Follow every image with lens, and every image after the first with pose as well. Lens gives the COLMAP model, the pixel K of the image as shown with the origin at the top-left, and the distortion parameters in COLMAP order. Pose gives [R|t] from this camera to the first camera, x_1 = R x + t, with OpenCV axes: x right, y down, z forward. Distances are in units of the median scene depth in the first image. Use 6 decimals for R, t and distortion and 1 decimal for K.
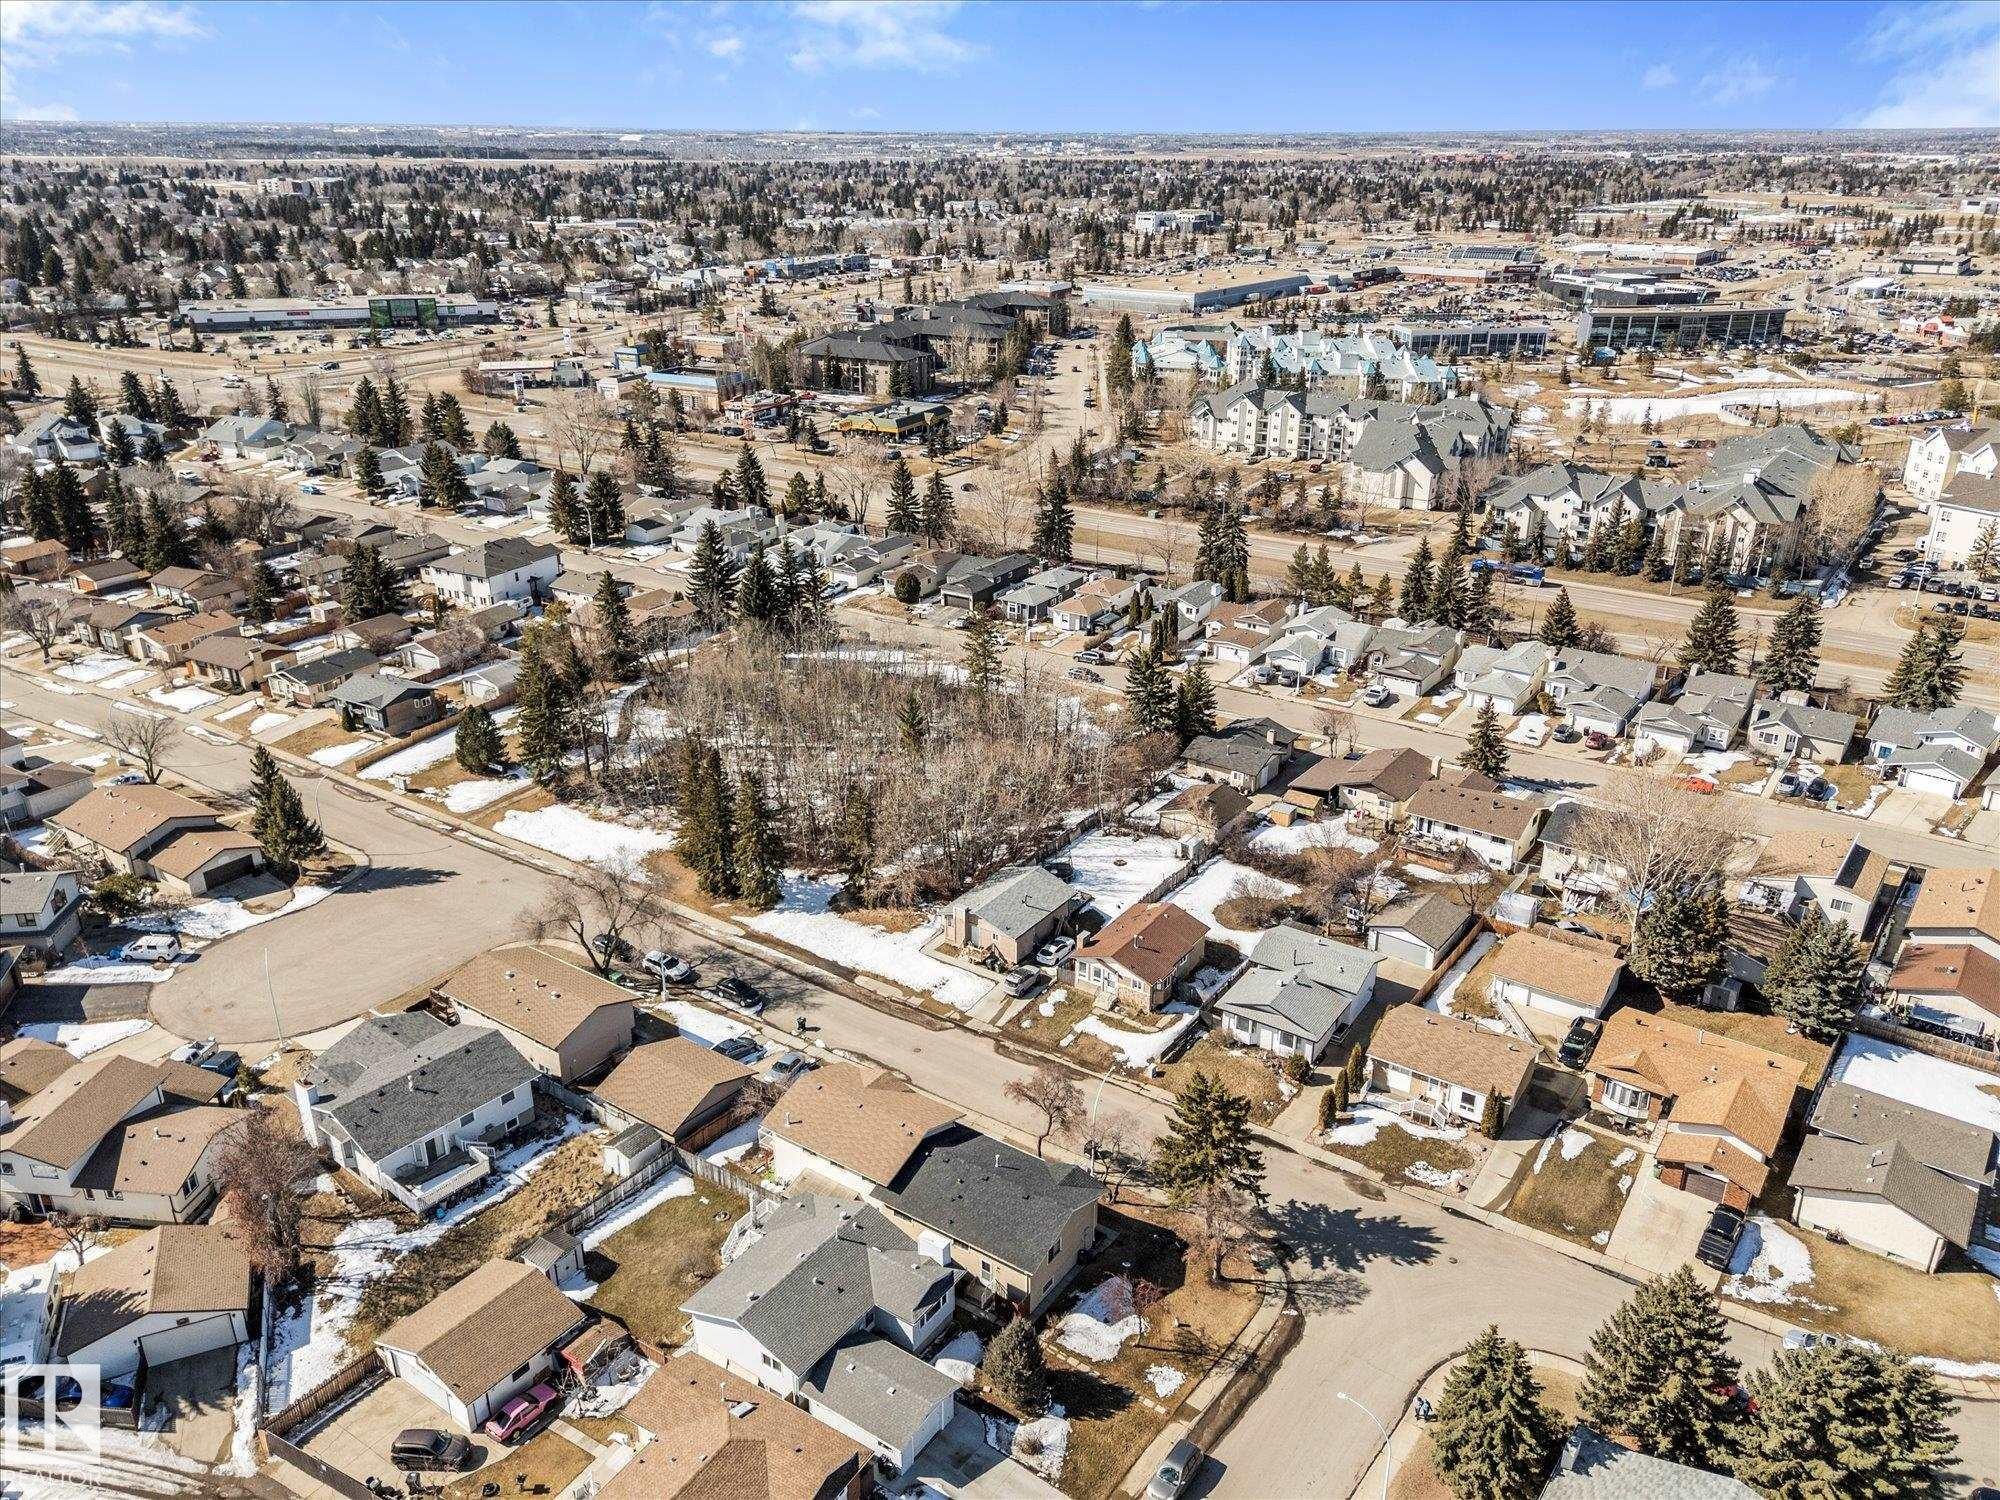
lens RADIAL K [[1446.9, 0, 1000.0], [0, 1446.9, 750.0], [0, 0, 1]] dist [0.026061, -0.001789]
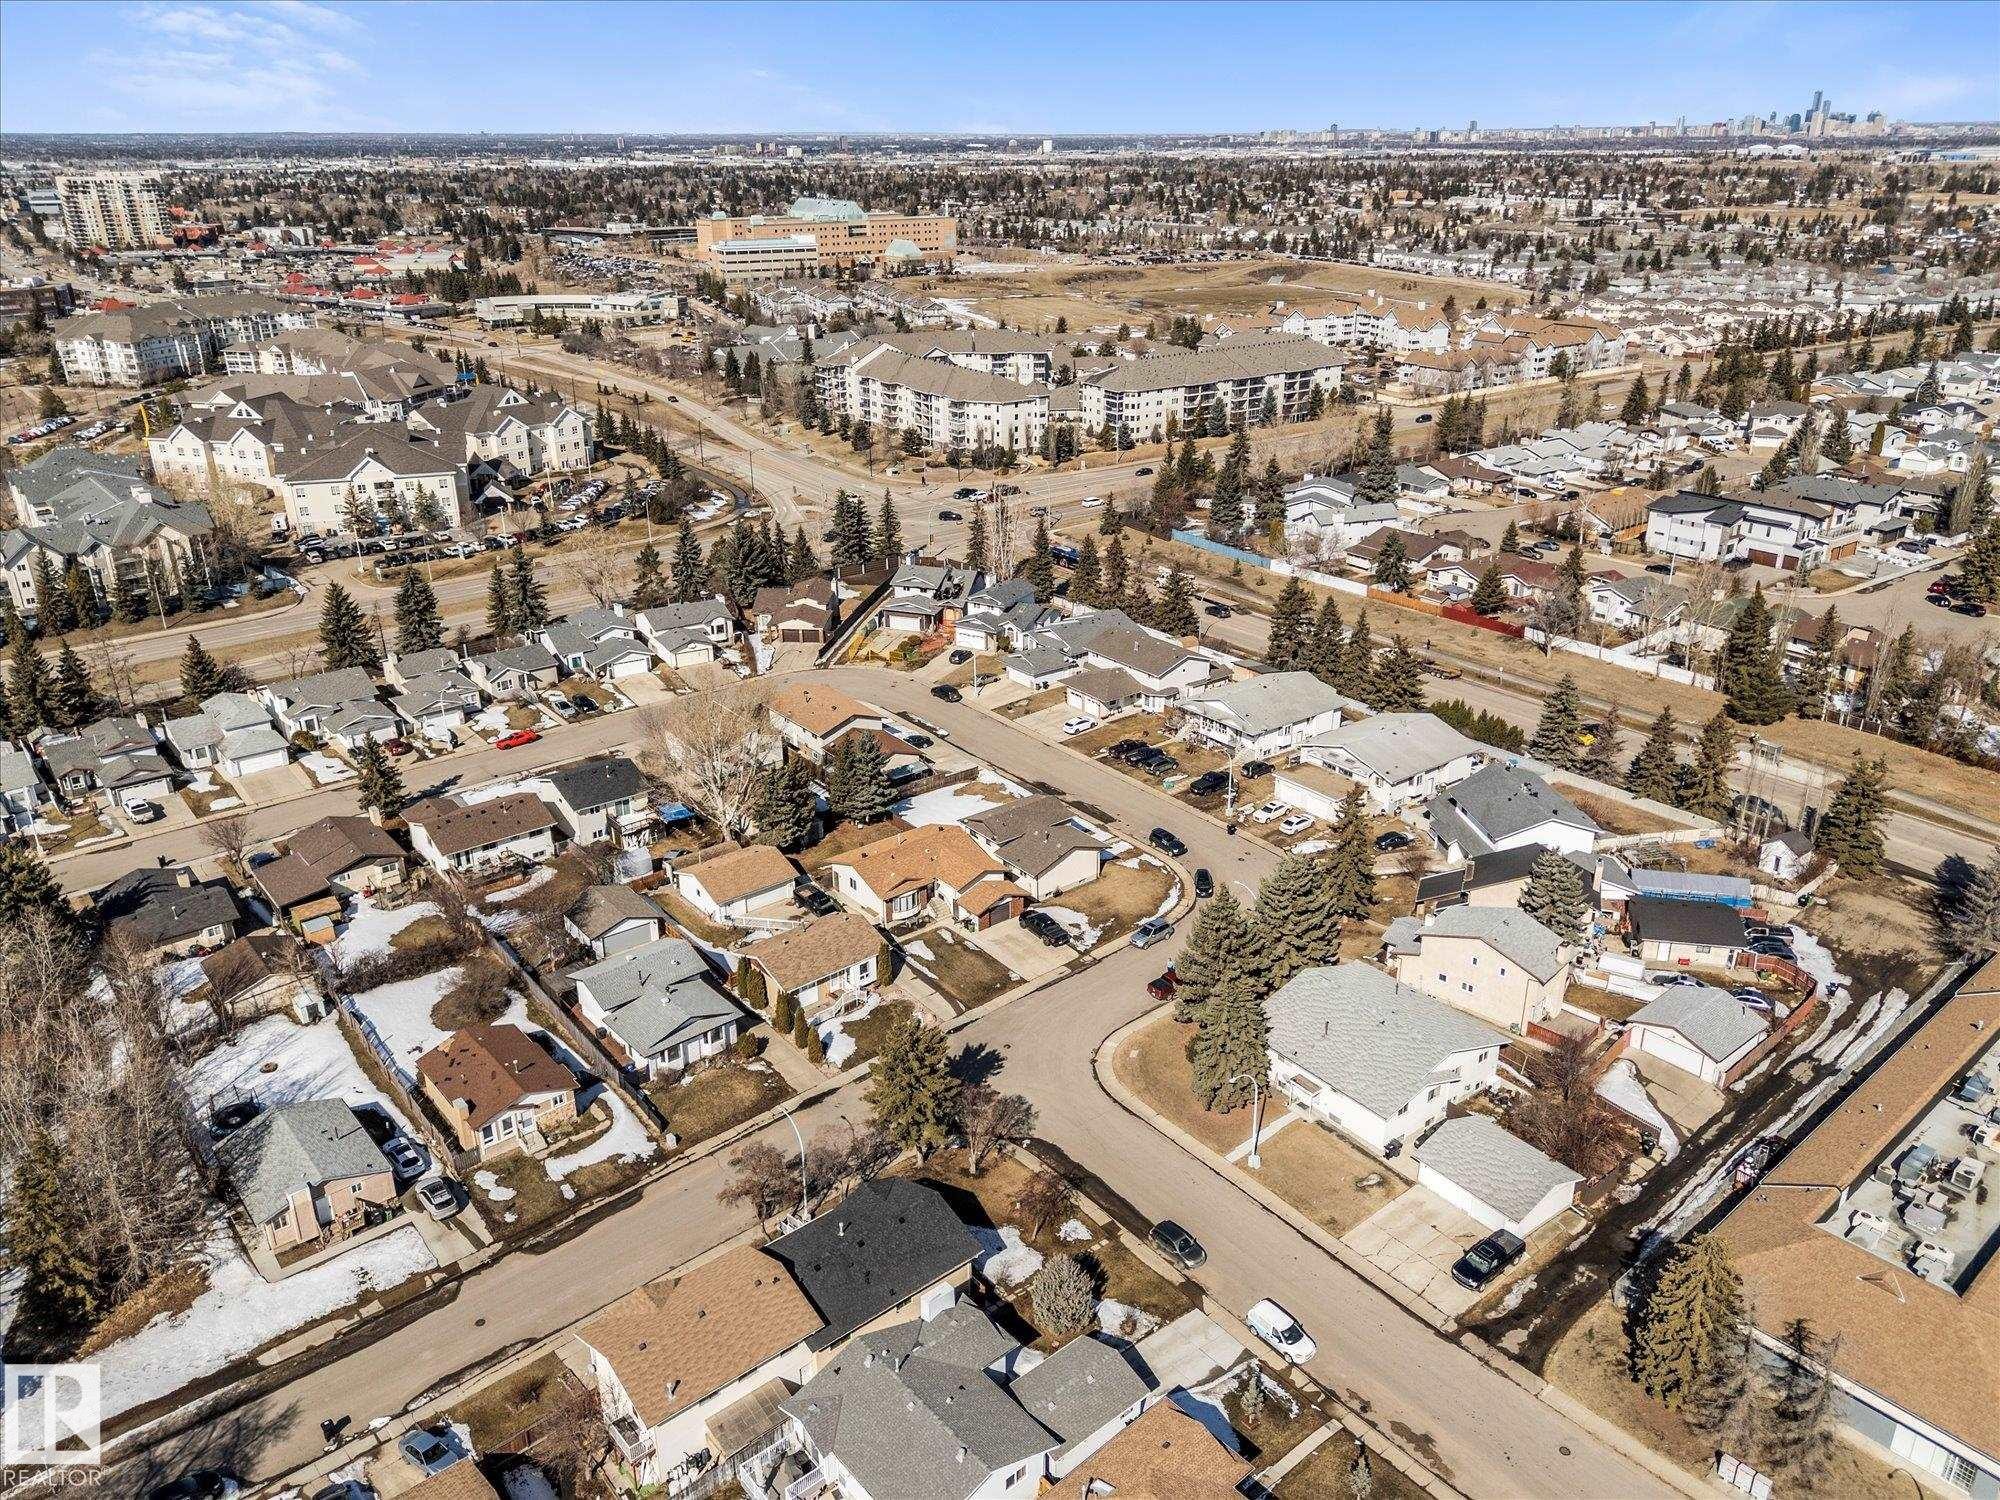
lens RADIAL K [[1446.9, 0, 1000.0], [0, 1446.9, 750.0], [0, 0, 1]] dist [0.026061, -0.001789]
pose [[0.252502, -0.373770, 0.892490, -0.477462], [0.377499, 0.887339, 0.264811, -0.140644], [-0.890919, 0.270049, 0.365153, 0.322796]]
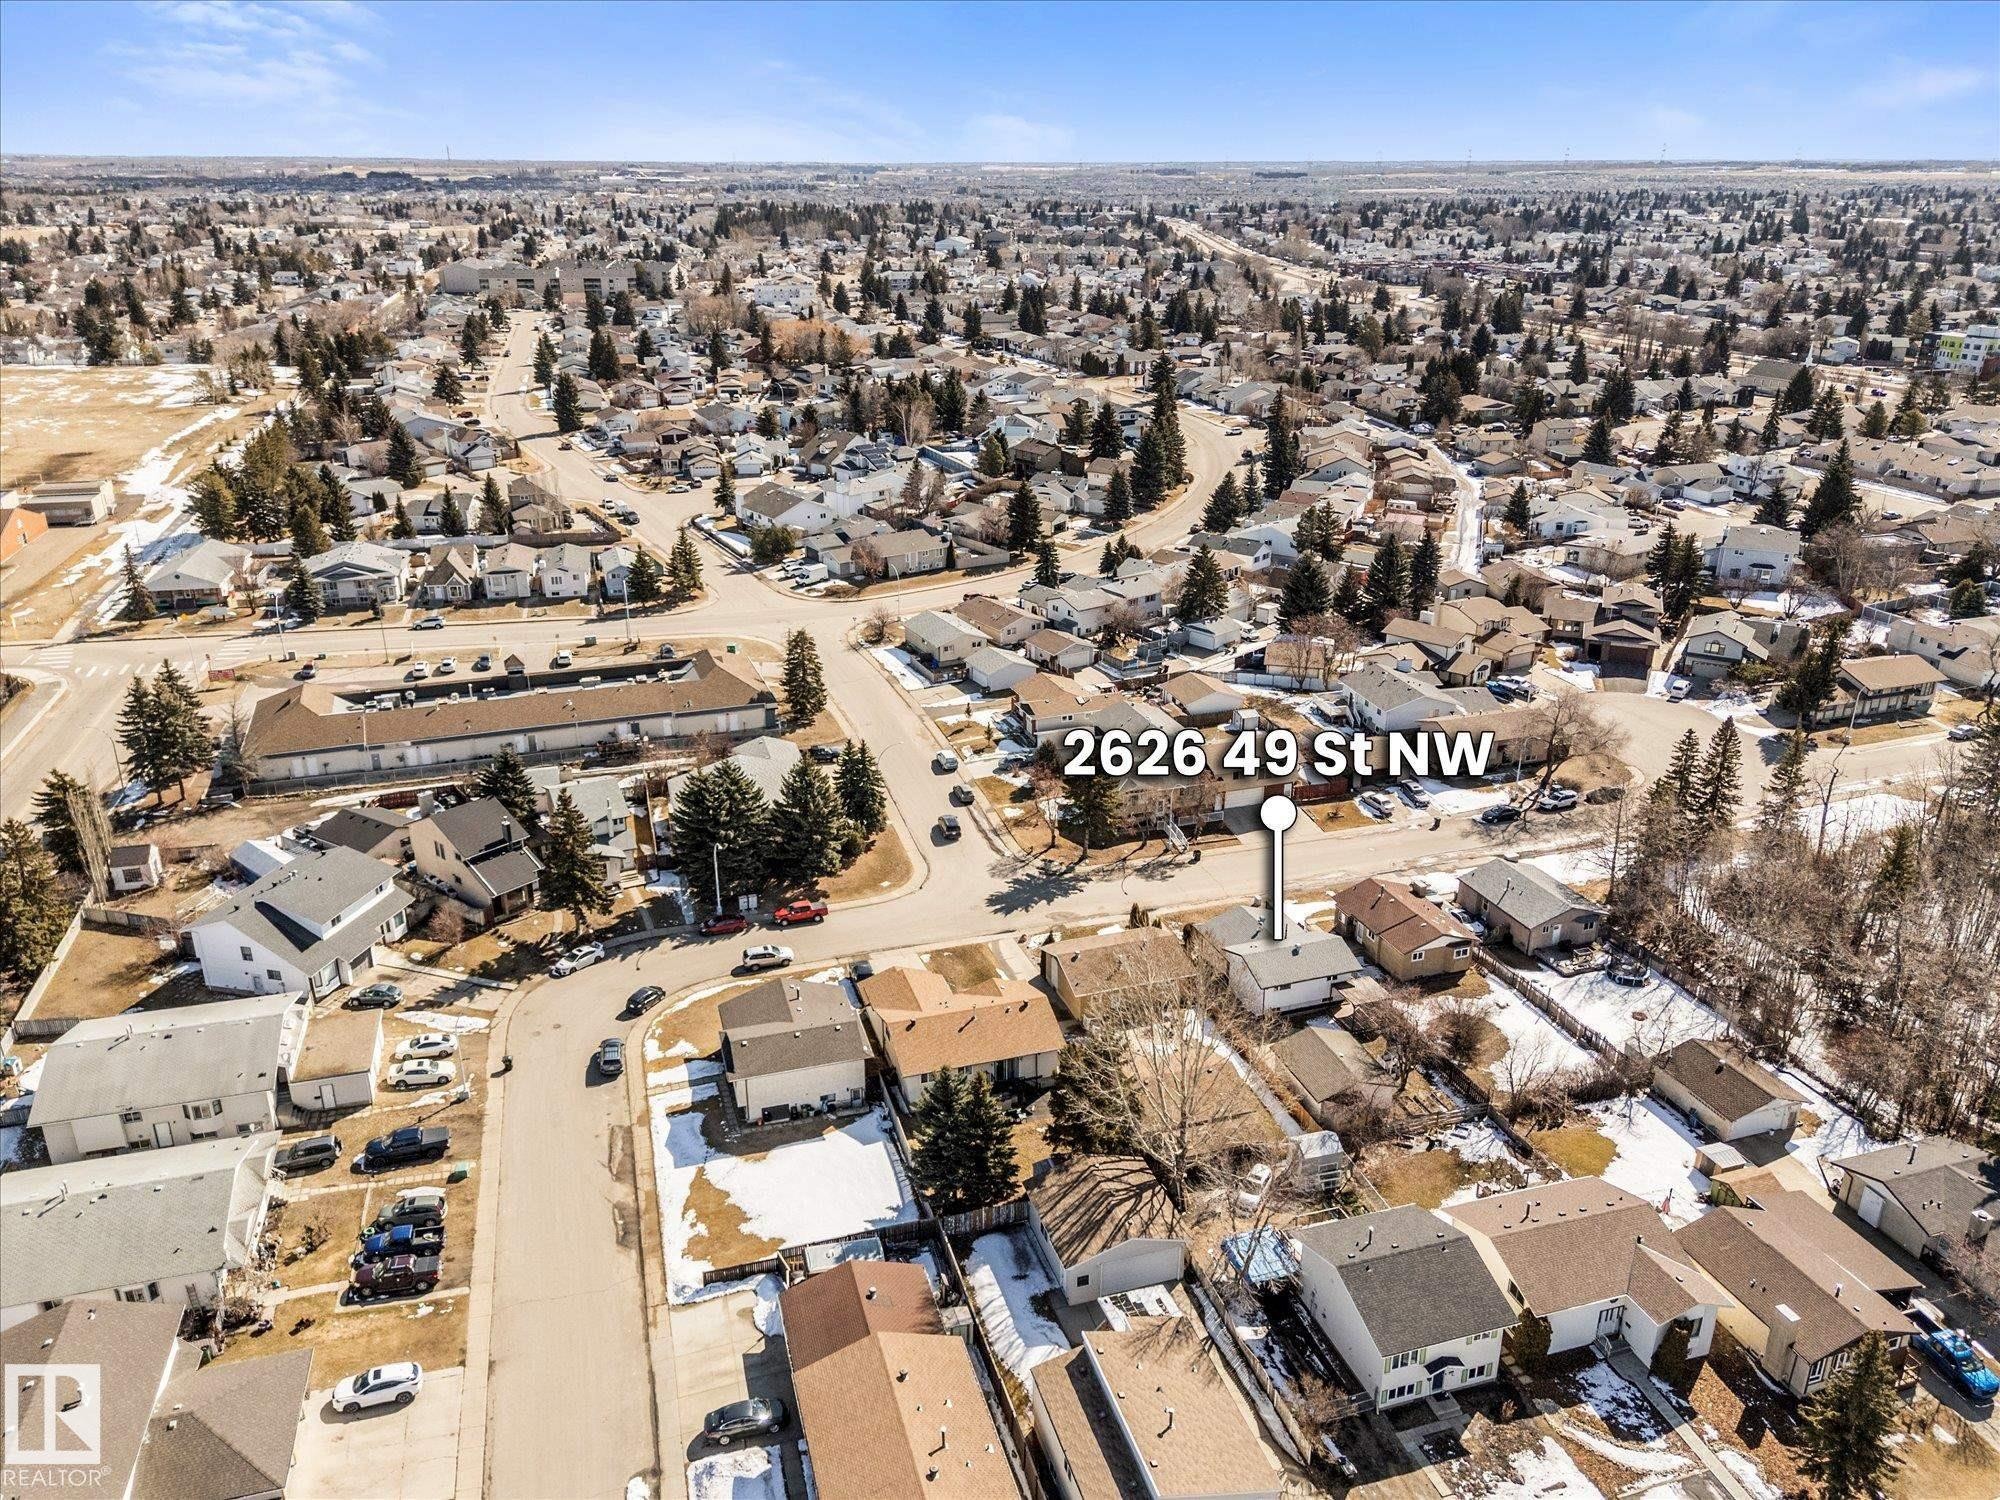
lens RADIAL K [[1446.9, 0, 1000.0], [0, 1446.9, 750.0], [0, 0, 1]] dist [0.026061, -0.001789]
pose [[-0.587178, 0.303599, -0.750367, 0.910806], [-0.316011, 0.767461, 0.557800, -0.402502], [0.745224, 0.564652, -0.354695, 0.975698]]
